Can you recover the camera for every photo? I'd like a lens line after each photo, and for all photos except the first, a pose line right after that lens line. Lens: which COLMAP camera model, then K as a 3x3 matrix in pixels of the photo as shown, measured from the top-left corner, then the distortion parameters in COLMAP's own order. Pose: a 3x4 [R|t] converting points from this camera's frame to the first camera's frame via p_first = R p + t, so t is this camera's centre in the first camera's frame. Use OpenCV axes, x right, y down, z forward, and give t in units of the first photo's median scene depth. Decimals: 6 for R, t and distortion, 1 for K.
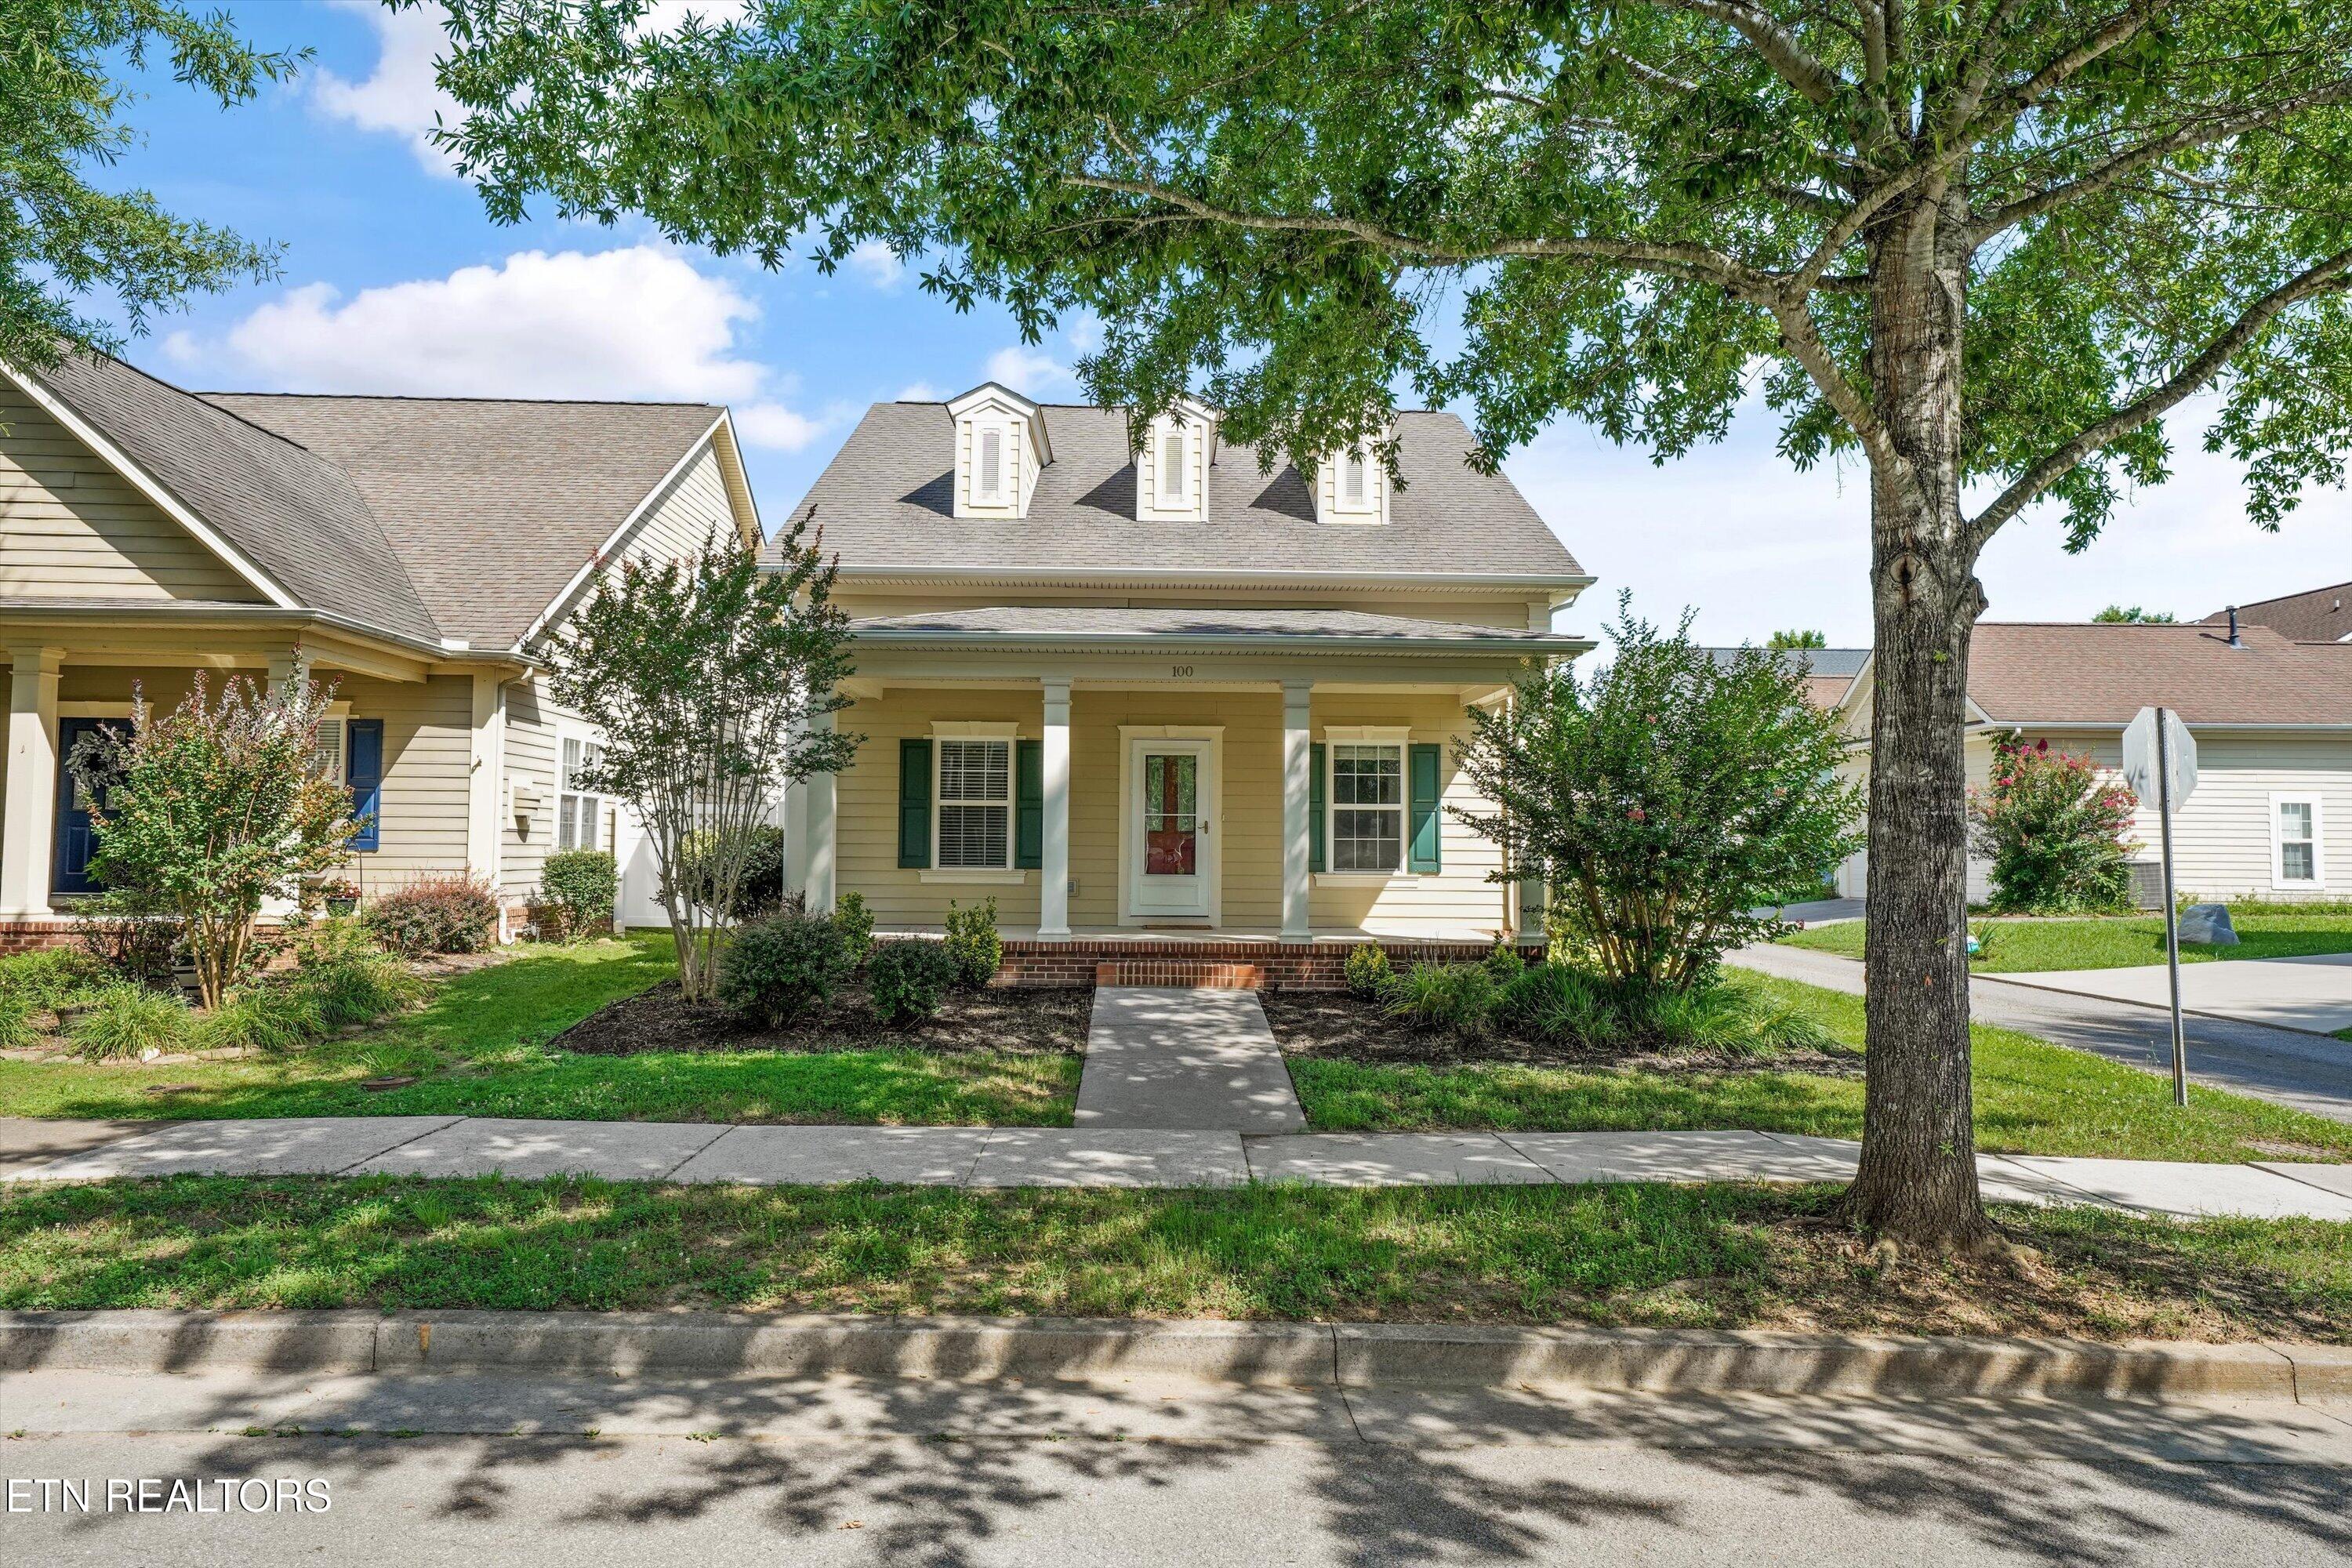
lens RADIAL K [[1532.9, 0, 1182.1], [0, 1532.9, 784.4], [0, 0, 1]] dist [0.003090, -0.001711]
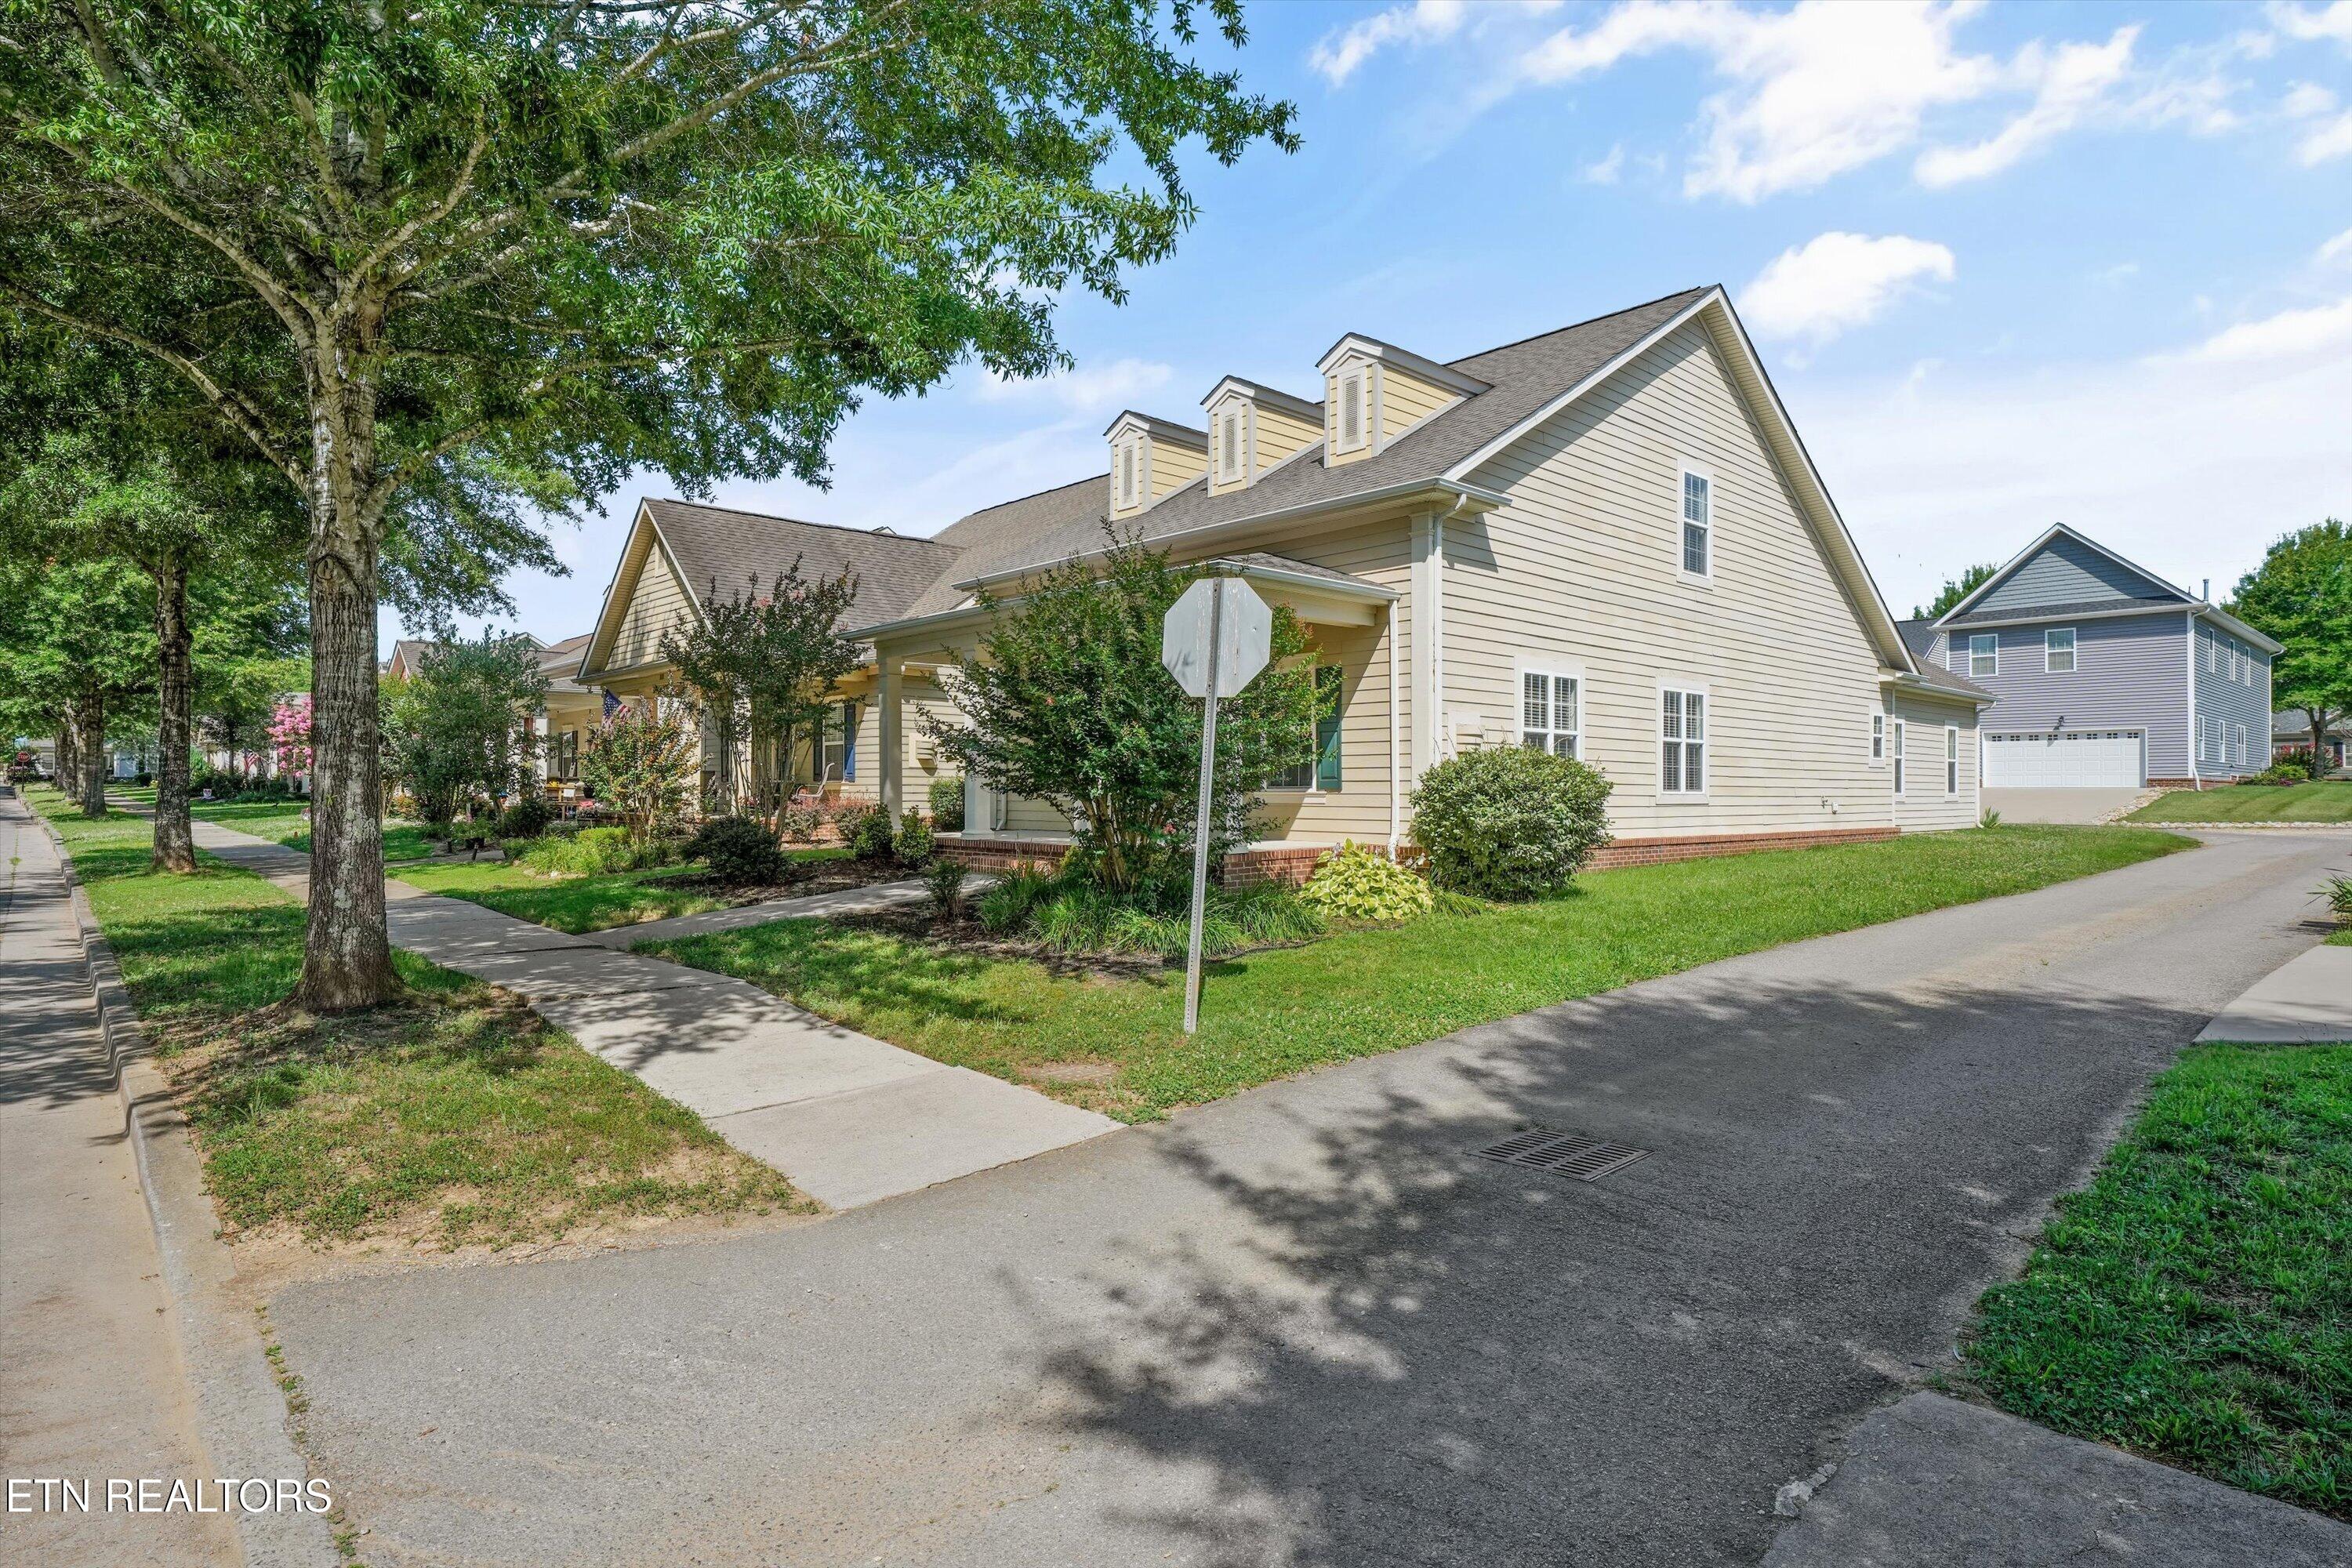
lens RADIAL K [[1214.0, 0, 1163.6], [0, 1214.0, 779.3], [0, 0, 1]] dist [-0.001642, 0.001800]
pose [[0.656523, -0.008860, -0.754254, 0.722784], [0.042554, 0.998774, 0.025308, 0.024711], [0.753105, -0.048712, 0.656095, 0.370104]]
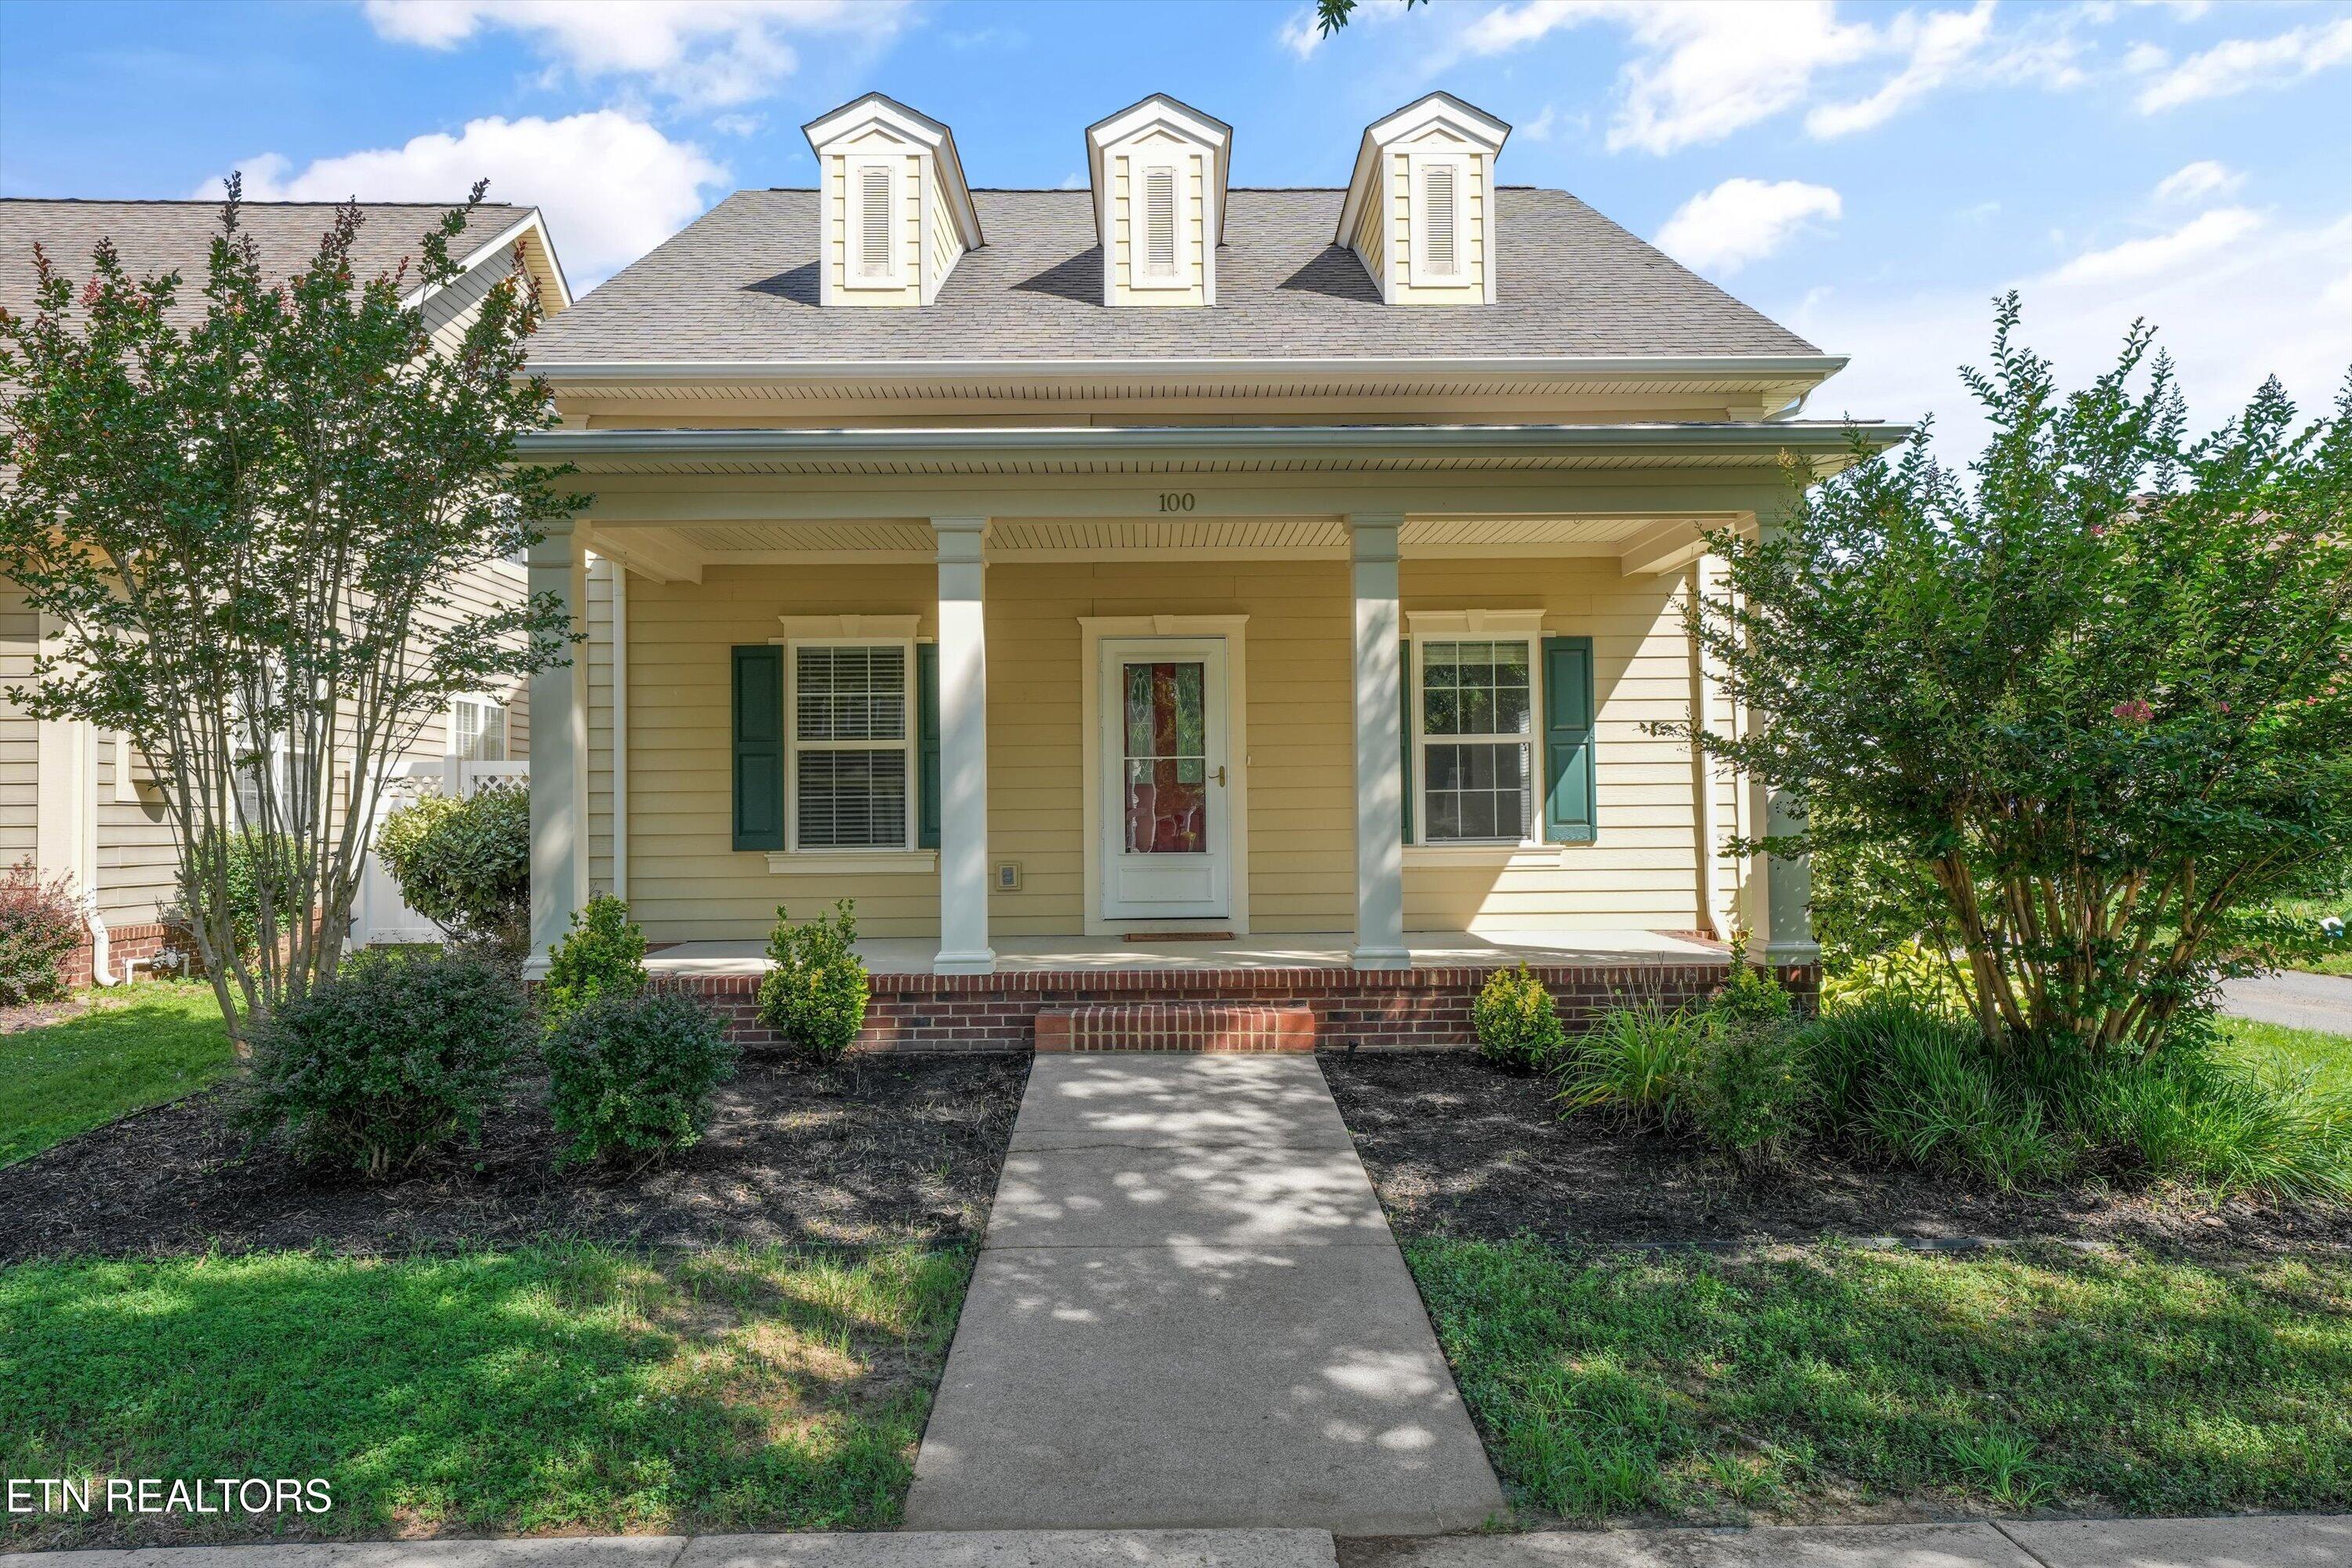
lens RADIAL K [[1626.6, 0, 1178.6], [0, 1626.6, 801.9], [0, 0, 1]] dist [0.003177, -0.001411]
pose [[0.999747, -0.020176, -0.009939, 0.004475], [0.020473, 0.999317, 0.030751, 0.017782], [0.009311, -0.030946, 0.999478, 0.335952]]
